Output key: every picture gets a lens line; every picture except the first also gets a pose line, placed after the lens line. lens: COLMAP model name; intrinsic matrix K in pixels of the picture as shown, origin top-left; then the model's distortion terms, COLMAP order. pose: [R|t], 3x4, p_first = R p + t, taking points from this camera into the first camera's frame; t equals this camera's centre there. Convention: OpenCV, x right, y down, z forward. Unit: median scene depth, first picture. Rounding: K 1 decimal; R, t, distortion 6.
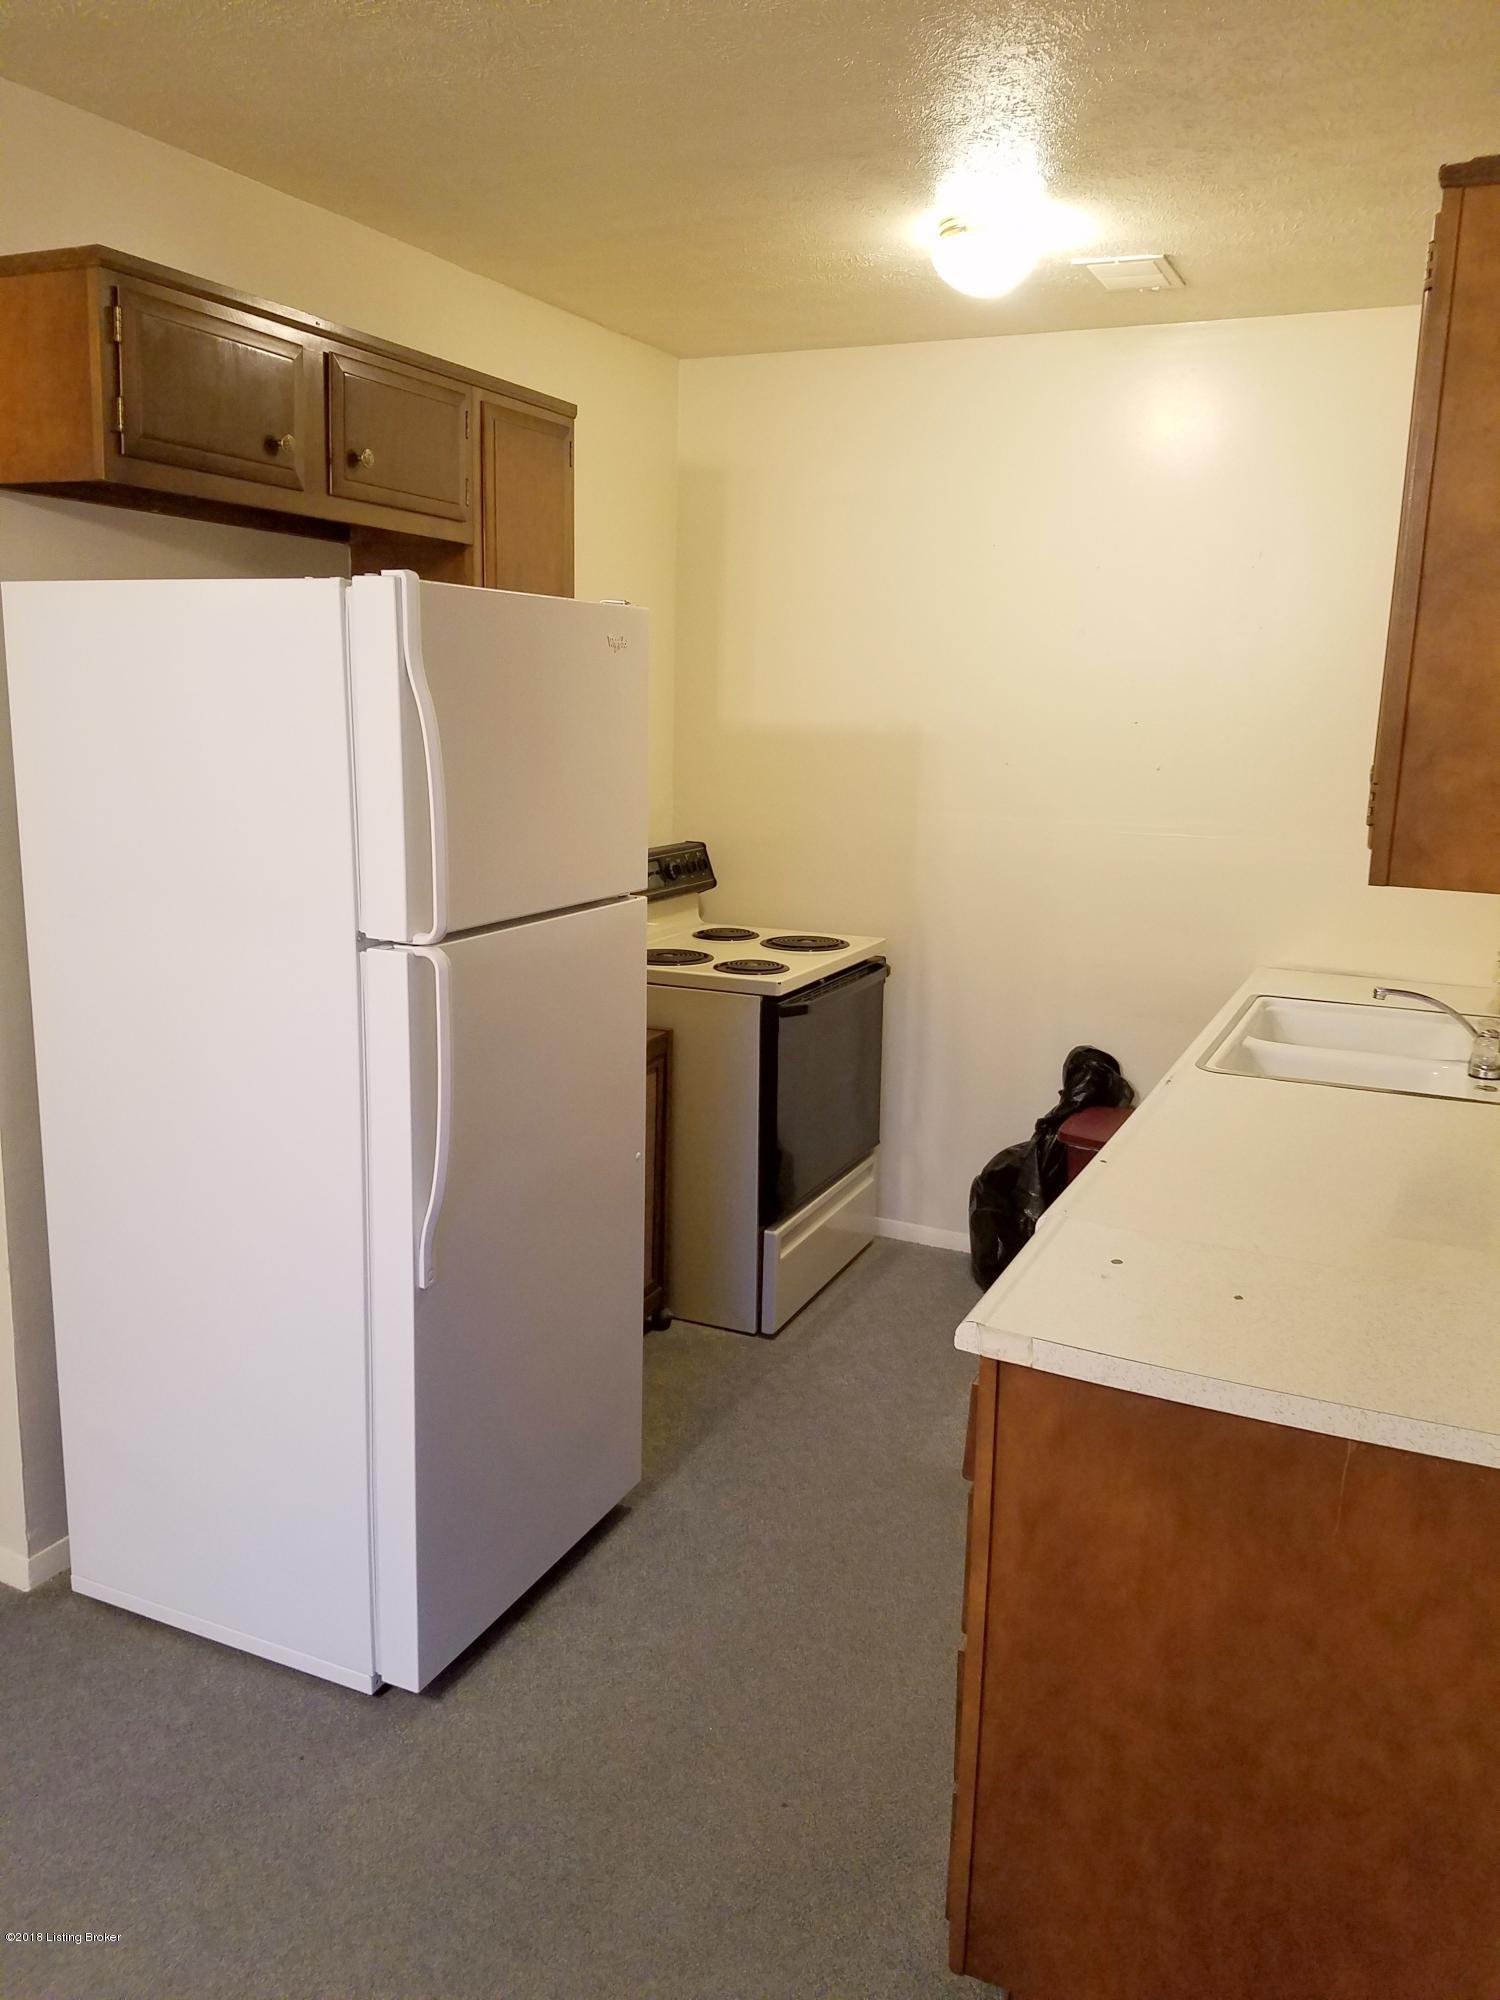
lens RADIAL K [[1521.0, 0, 745.7], [0, 1521.0, 1011.4], [0, 0, 1]] dist [-0.003519, -0.002689]
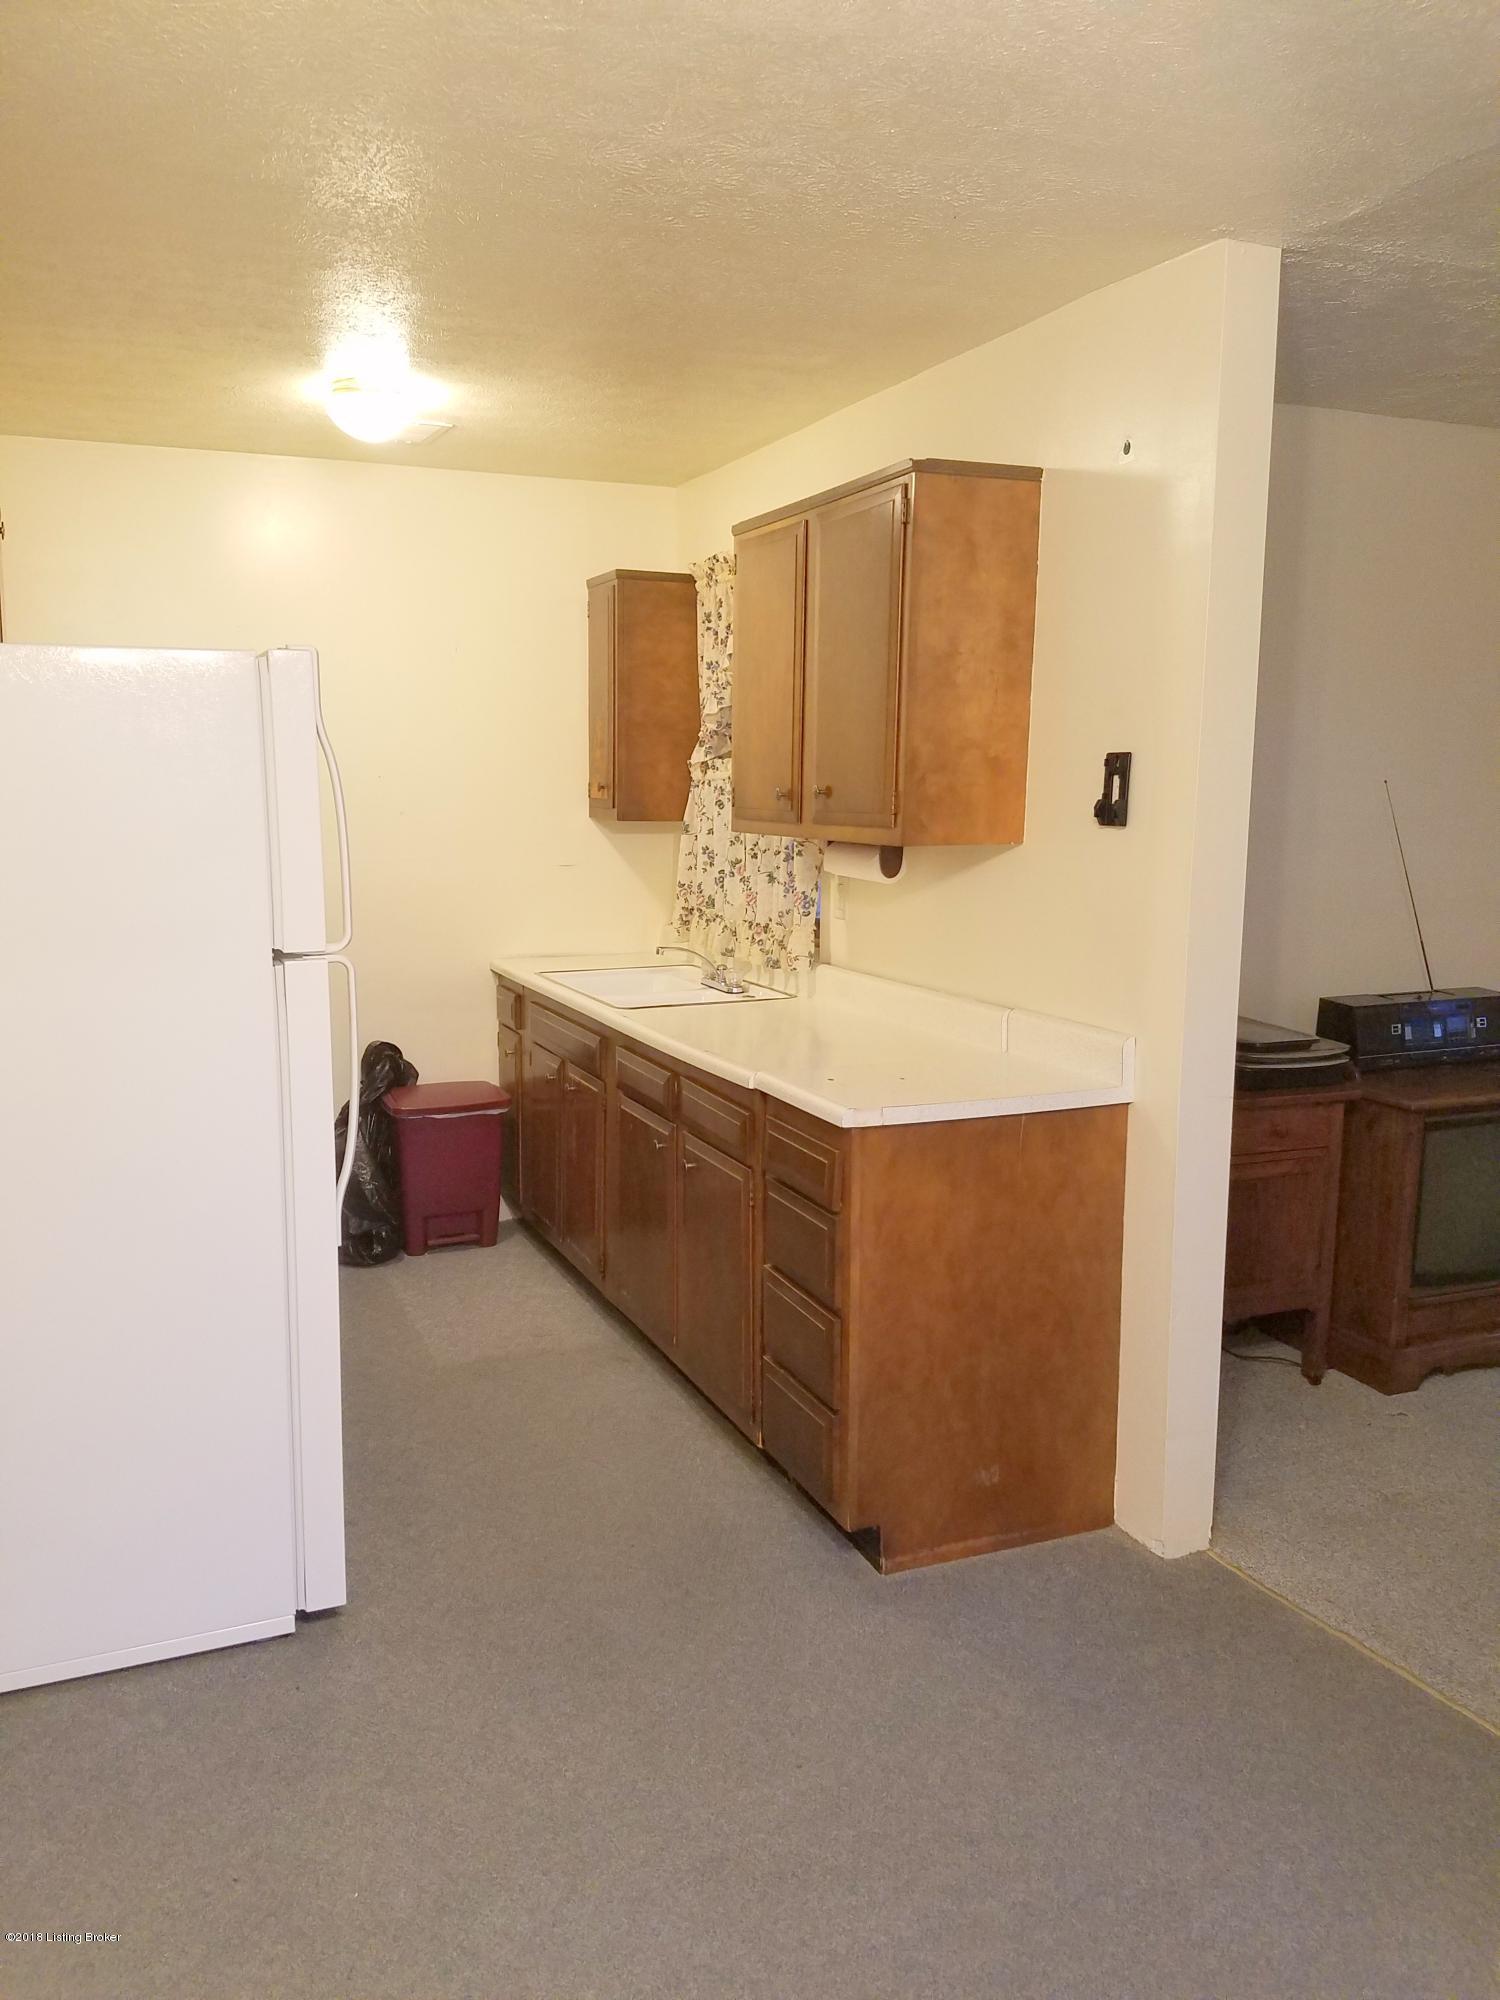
lens RADIAL K [[1508.7, 0, 676.2], [0, 1508.7, 1010.4], [0, 0, 1]] dist [0.217479, -0.425631]
pose [[0.684087, -0.131172, 0.717509, -0.911334], [0.166722, 0.985775, 0.021260, 0.022100], [-0.710091, 0.105080, 0.696225, -0.048774]]
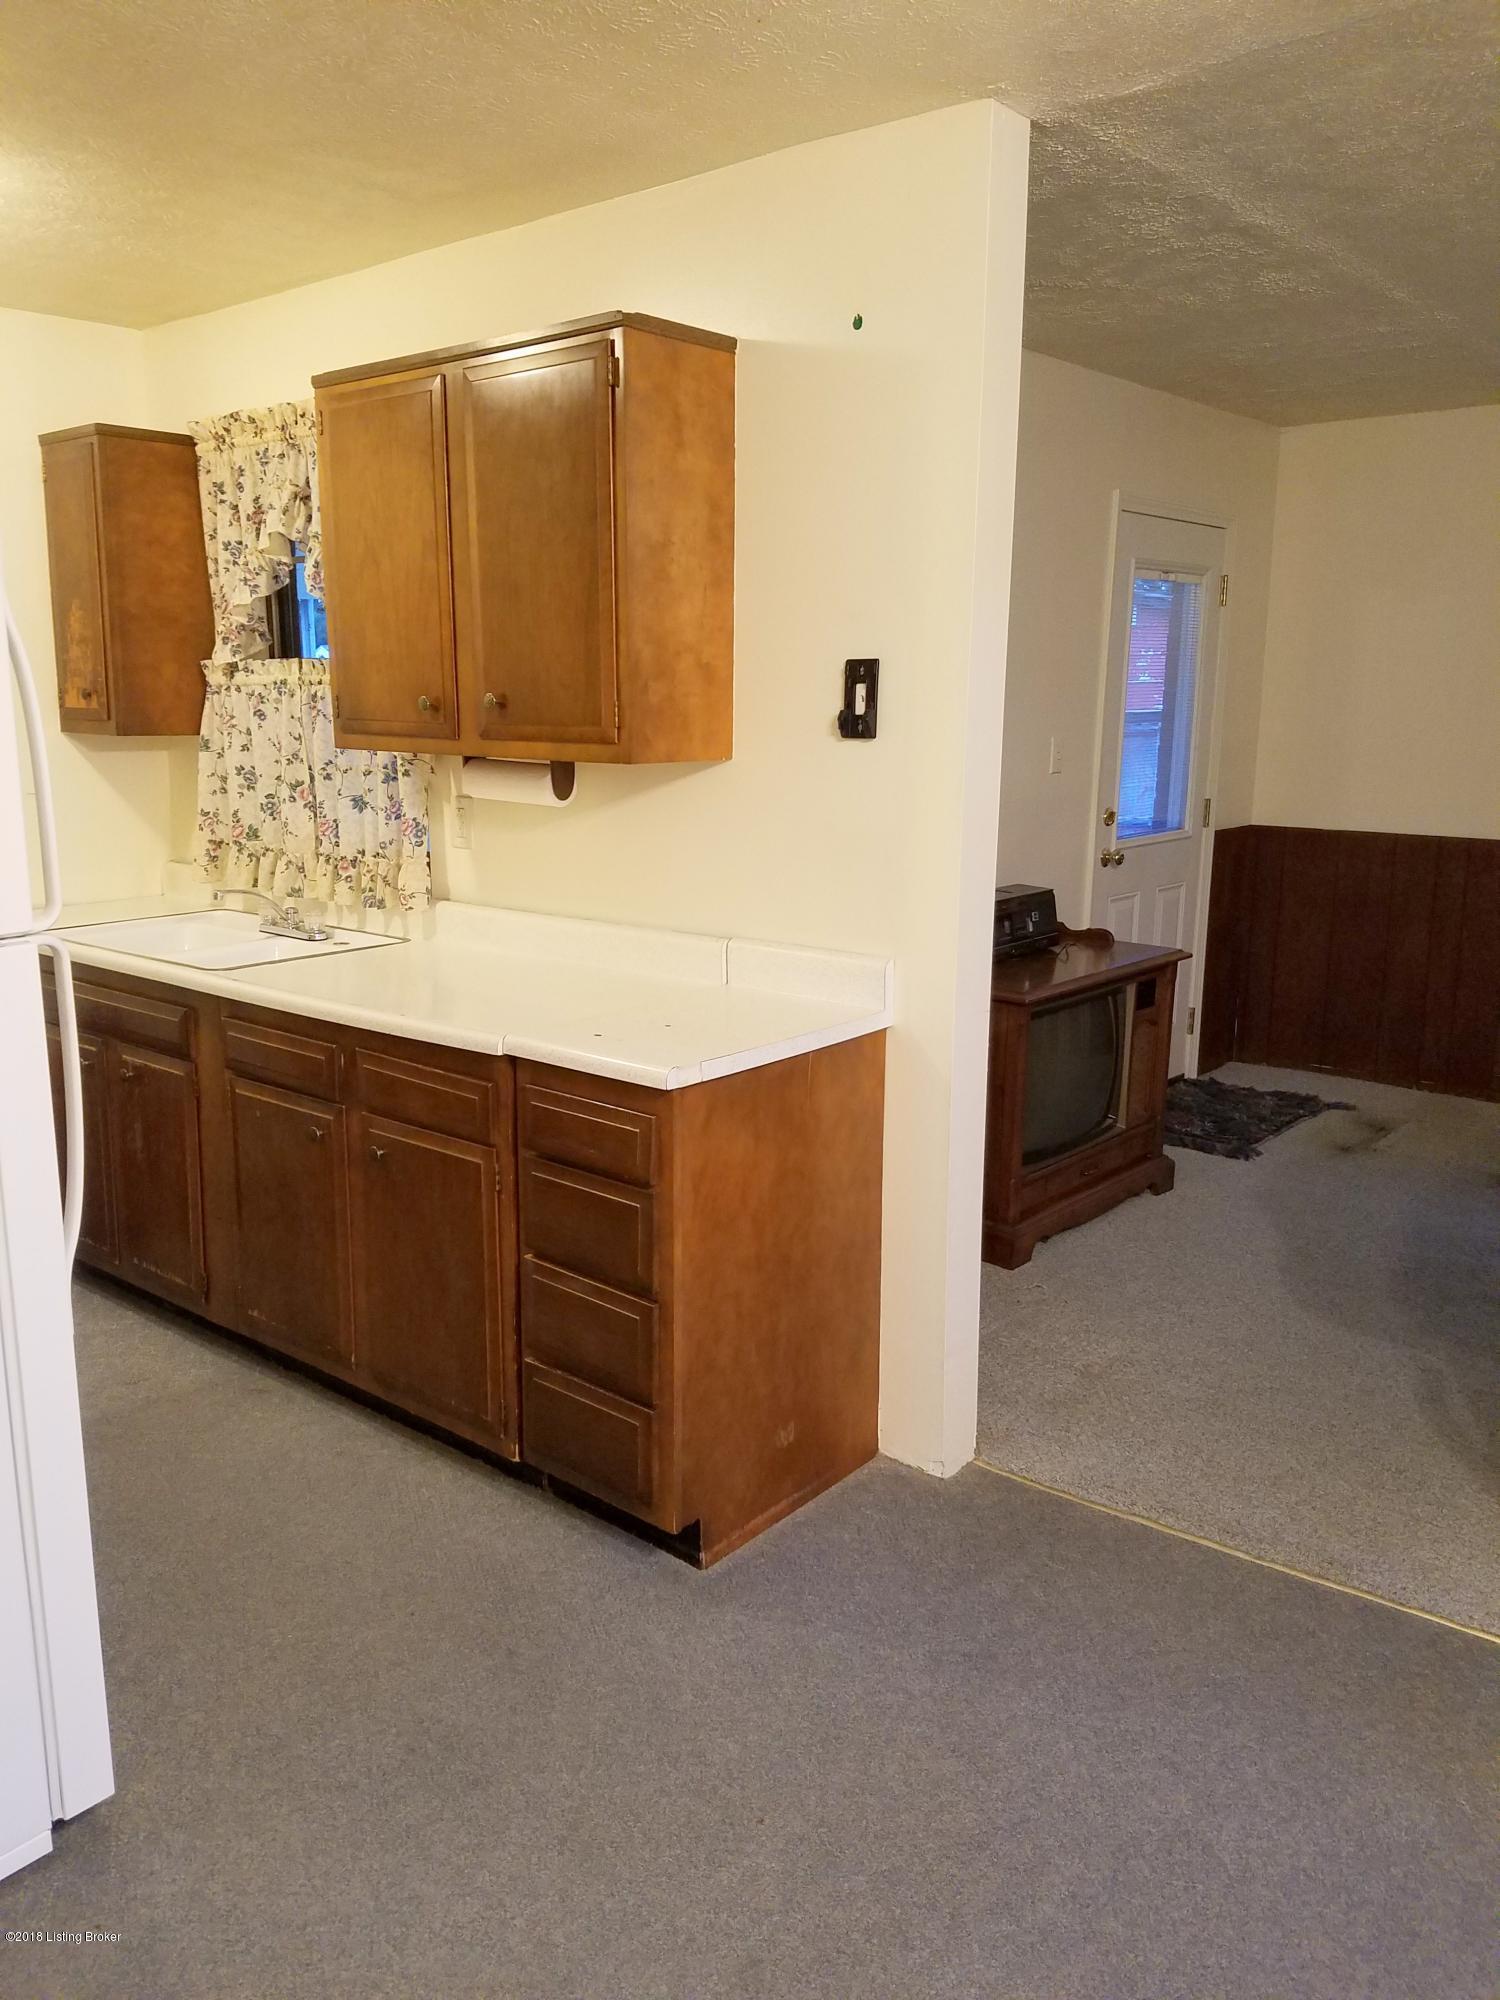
lens RADIAL K [[1508.7, 0, 676.2], [0, 1508.7, 1010.4], [0, 0, 1]] dist [0.217479, -0.425631]
pose [[0.275972, -0.219148, 0.935849, -0.938862], [0.209558, 0.963956, 0.163933, -0.069309], [-0.938043, 0.150874, 0.311949, 0.398712]]
